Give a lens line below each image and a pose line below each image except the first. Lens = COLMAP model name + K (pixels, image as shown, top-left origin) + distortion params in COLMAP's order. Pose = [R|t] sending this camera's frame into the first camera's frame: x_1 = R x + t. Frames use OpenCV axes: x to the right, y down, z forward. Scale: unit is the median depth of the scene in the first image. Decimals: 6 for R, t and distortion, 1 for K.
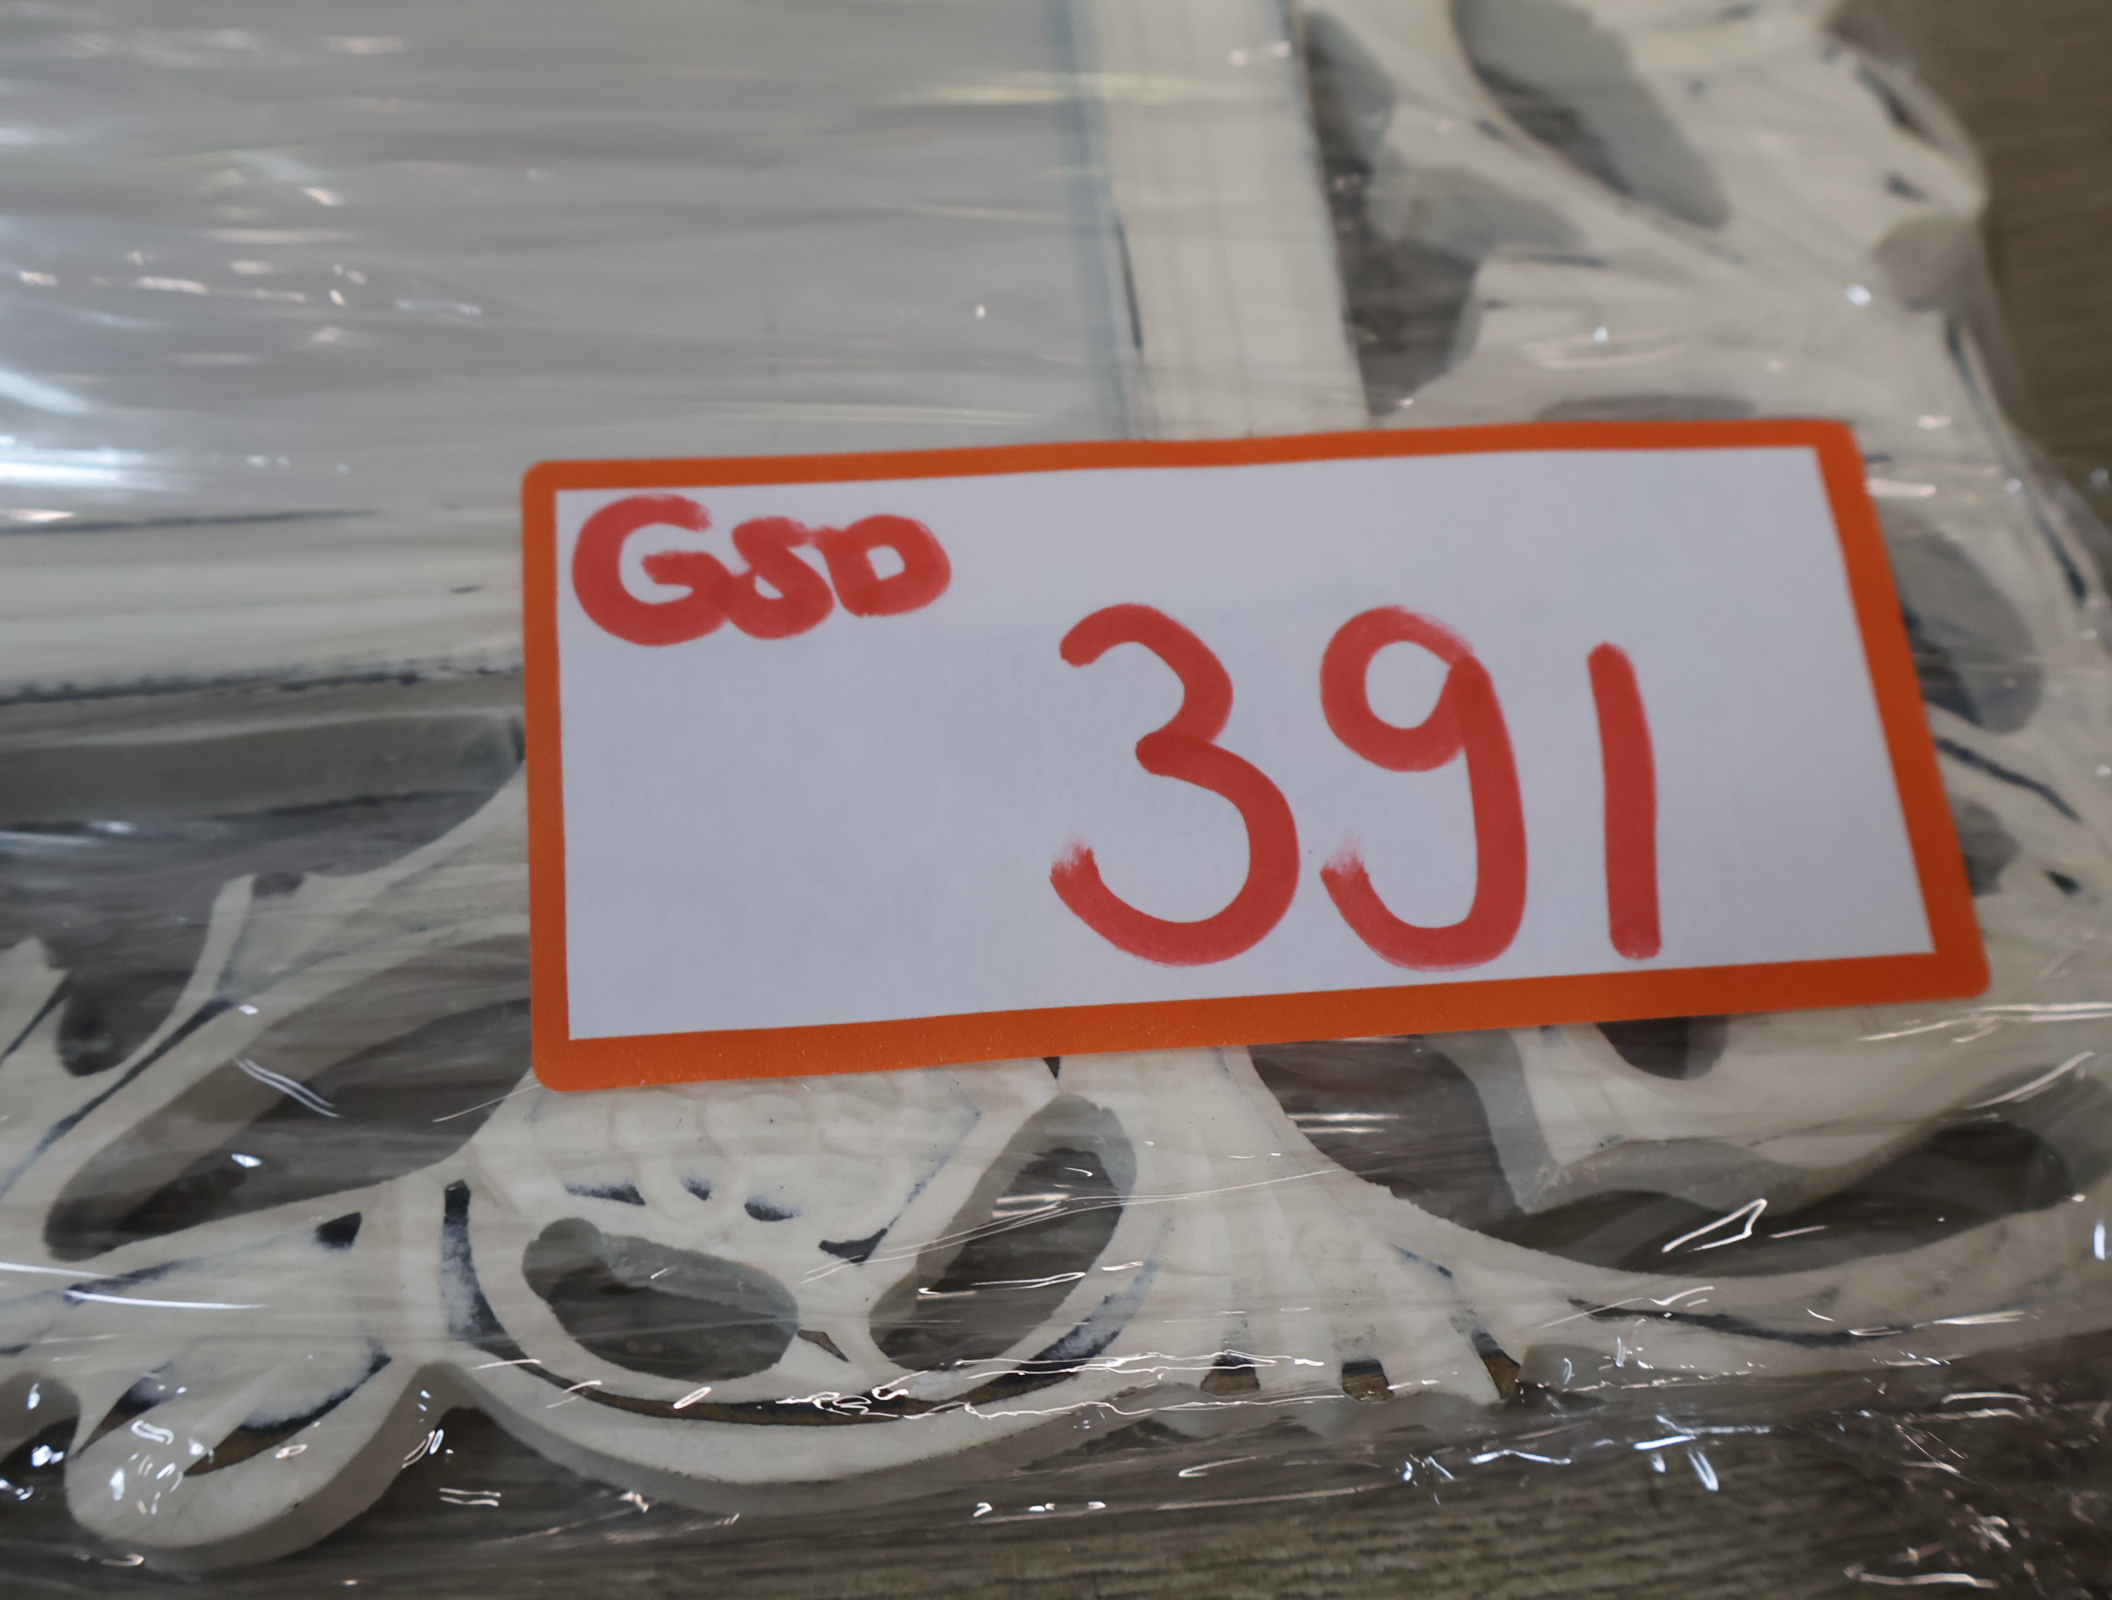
lens RADIAL K [[2665.9, 0, 1054.9], [0, 2665.9, 788.7], [0, 0, 1]] dist [-0.000276, 0.000000]
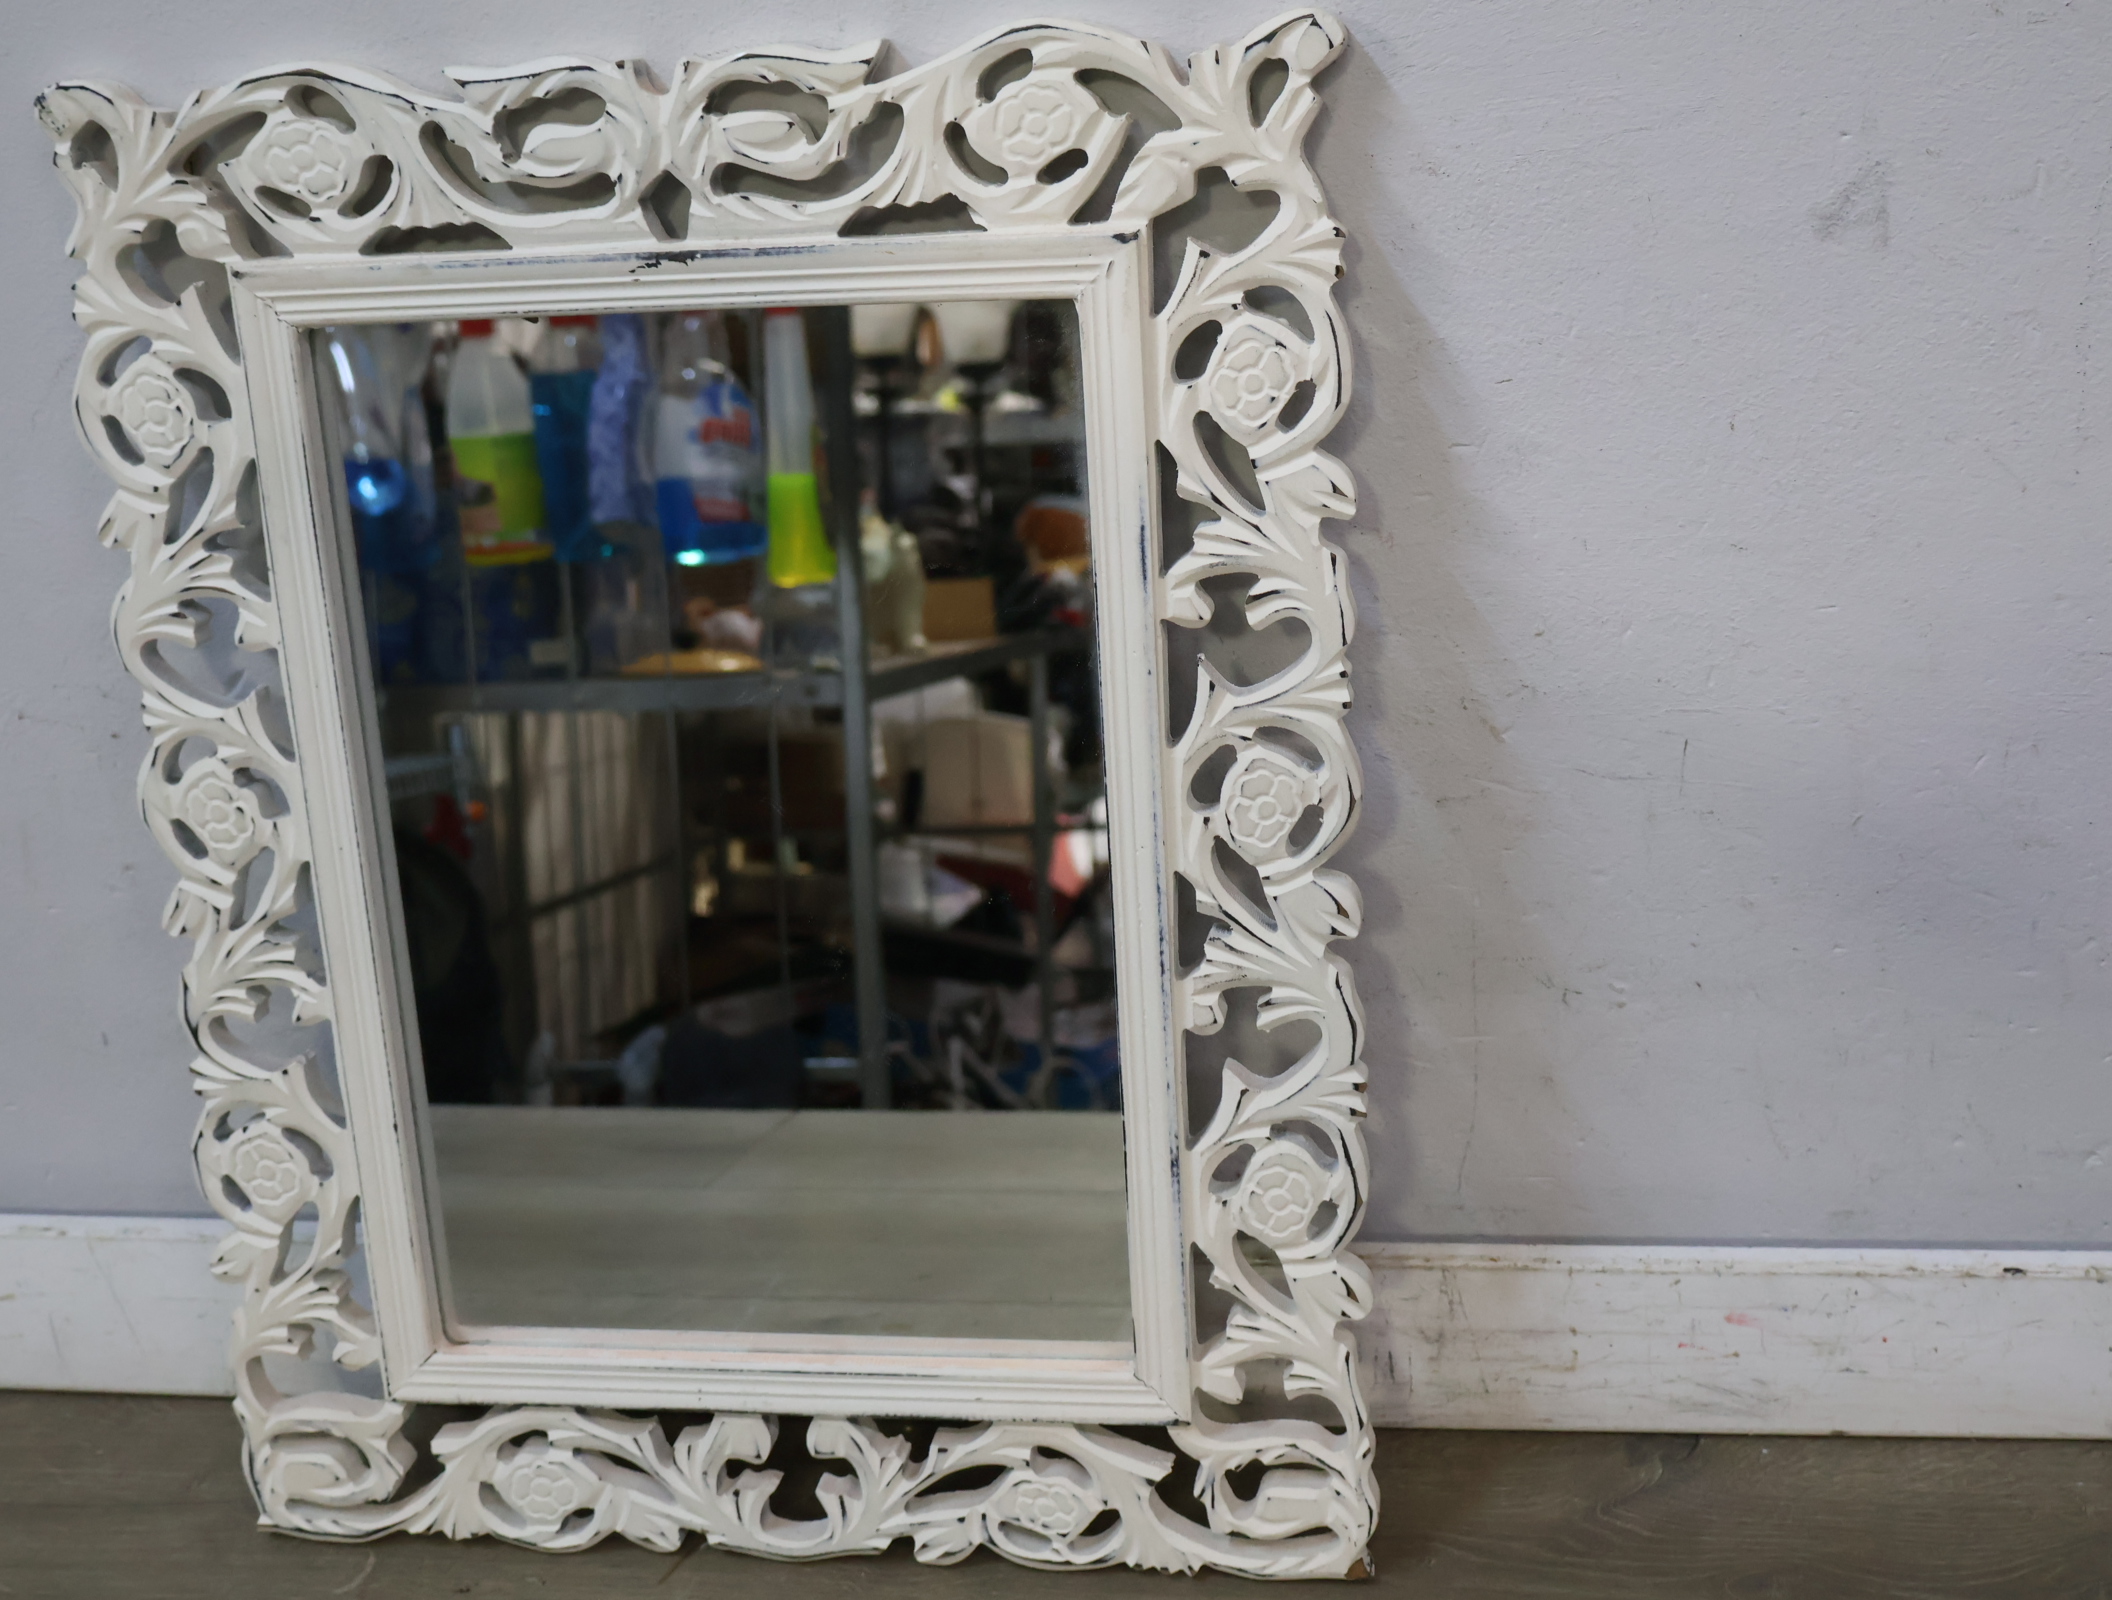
lens RADIAL K [[2665.9, 0, 1031.8], [0, 2665.9, 801.7], [0, 0, 1]] dist [-0.000276, 0.000000]
pose [[0.973242, 0.111810, -0.200745, 0.665889], [0.056322, 0.730906, 0.680150, -3.939606], [0.222773, -0.673257, 0.705051, -1.480161]]
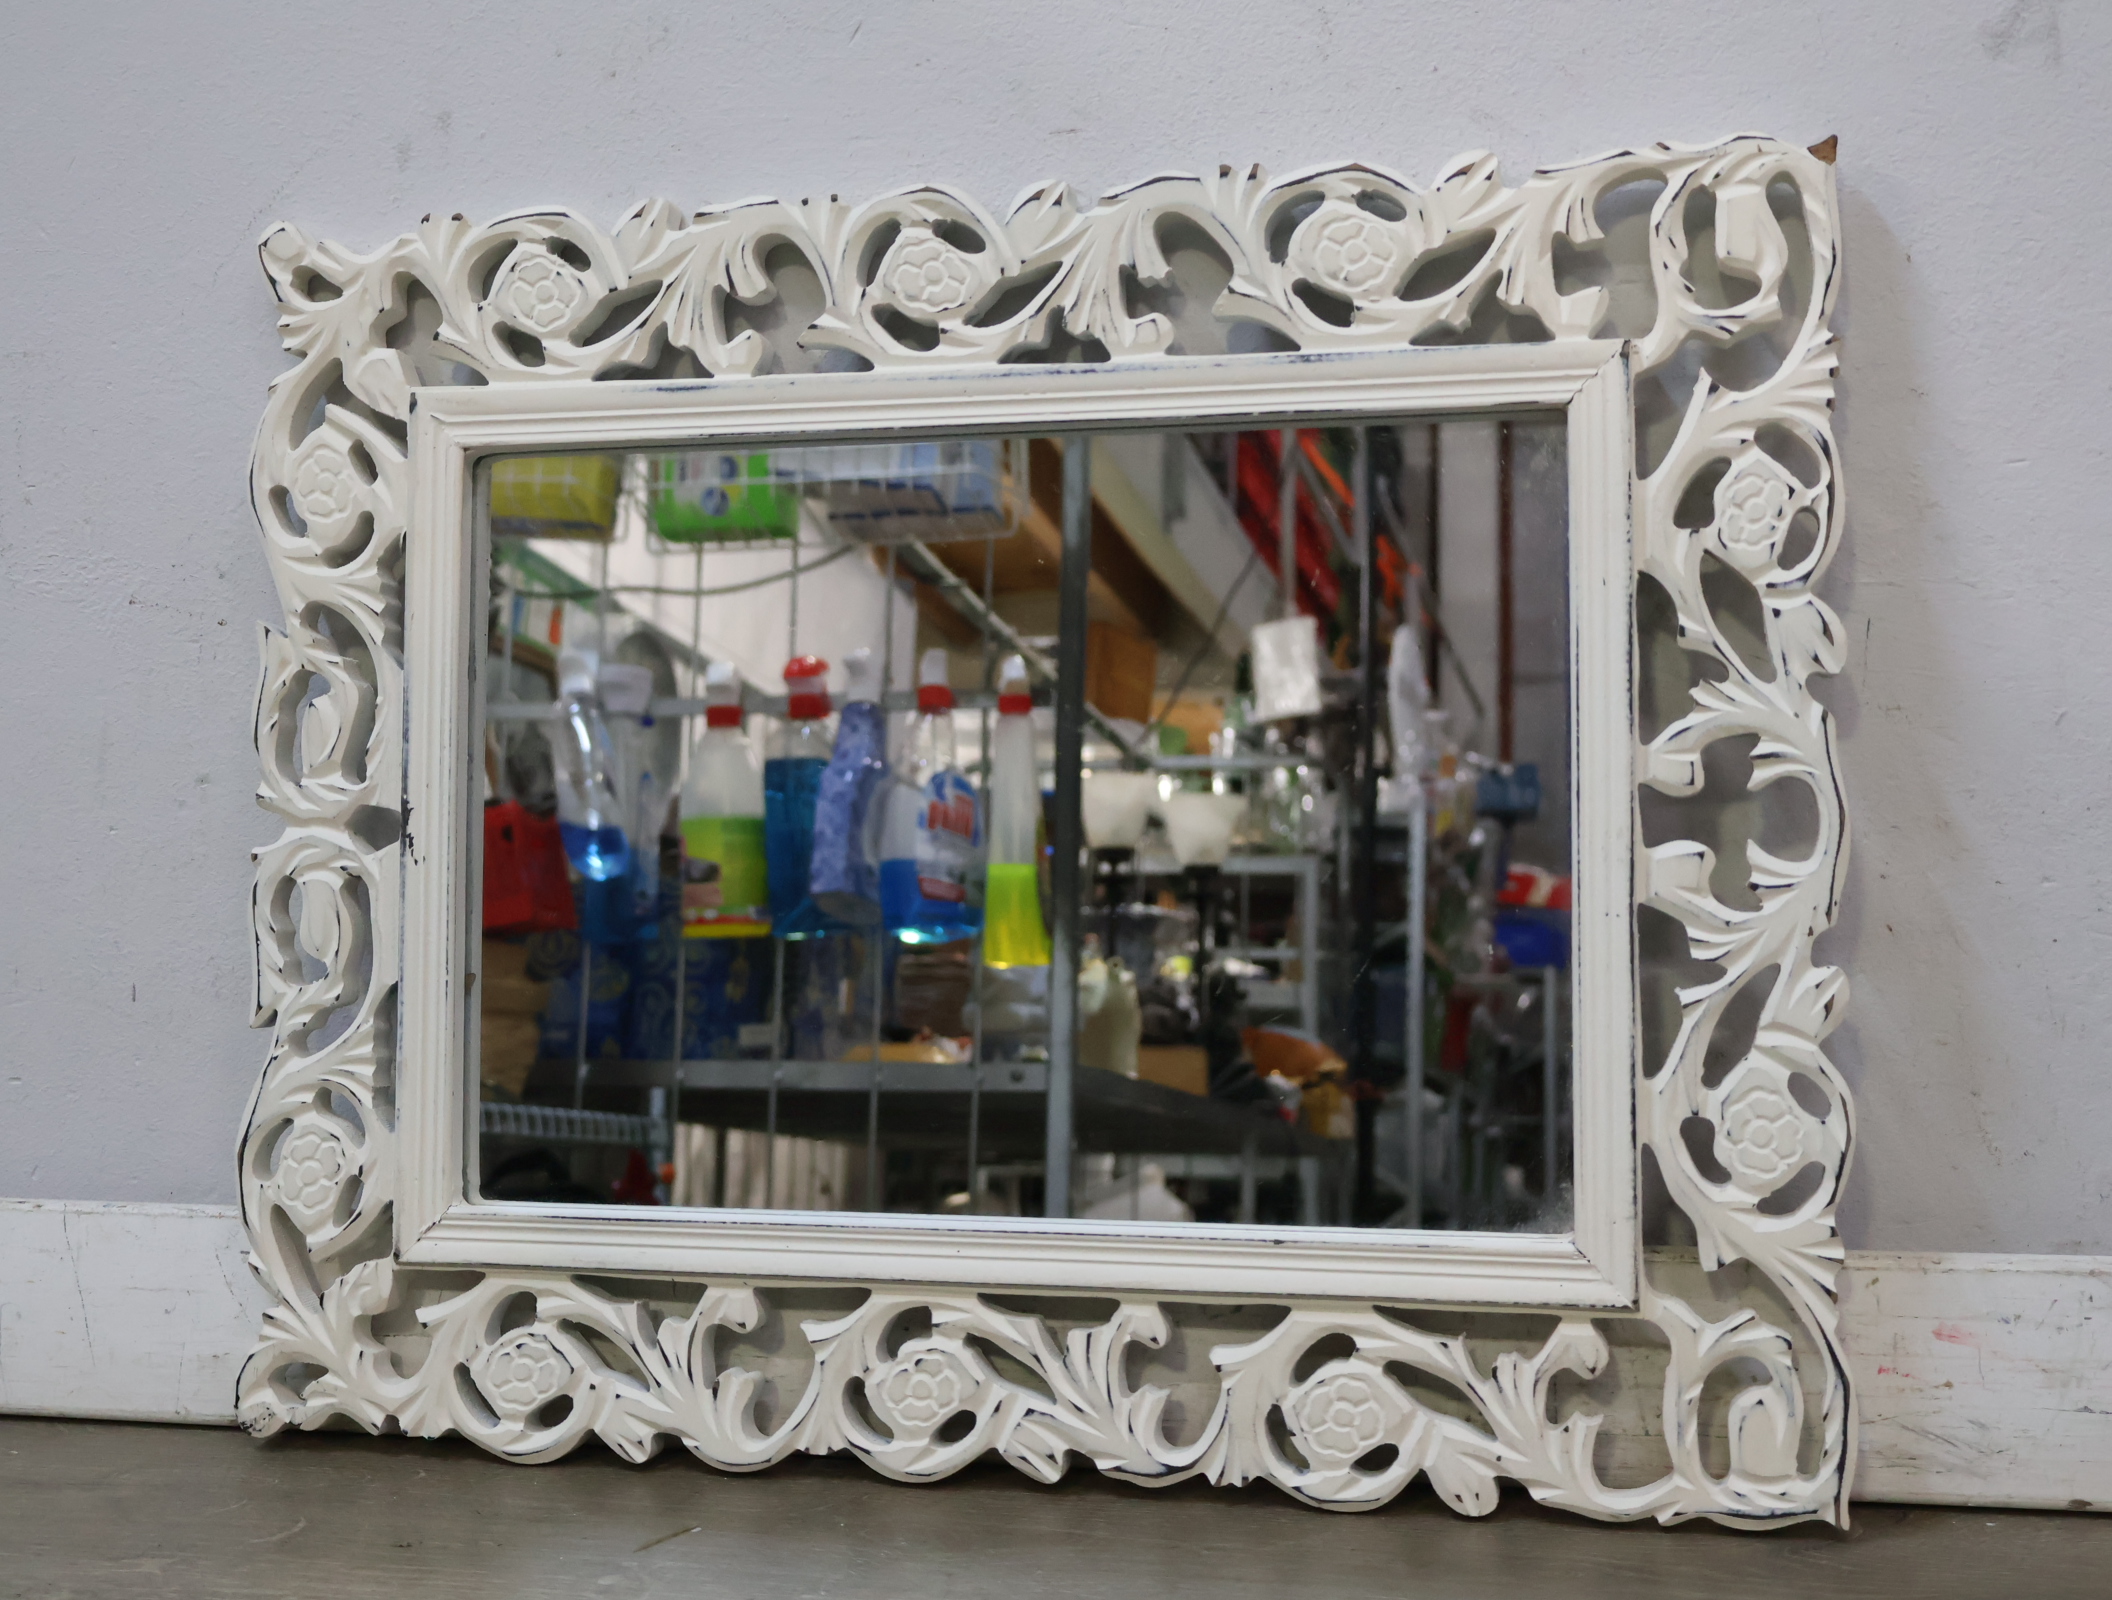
lens RADIAL K [[2665.9, 0, 1057.0], [0, 2665.9, 774.8], [0, 0, 1]] dist [-0.000276, 0.000000]
pose [[0.094025, -0.994920, -0.035961, -0.450075], [0.972603, 0.084083, 0.216732, -1.719010], [-0.212607, -0.055354, 0.975569, -2.701886]]
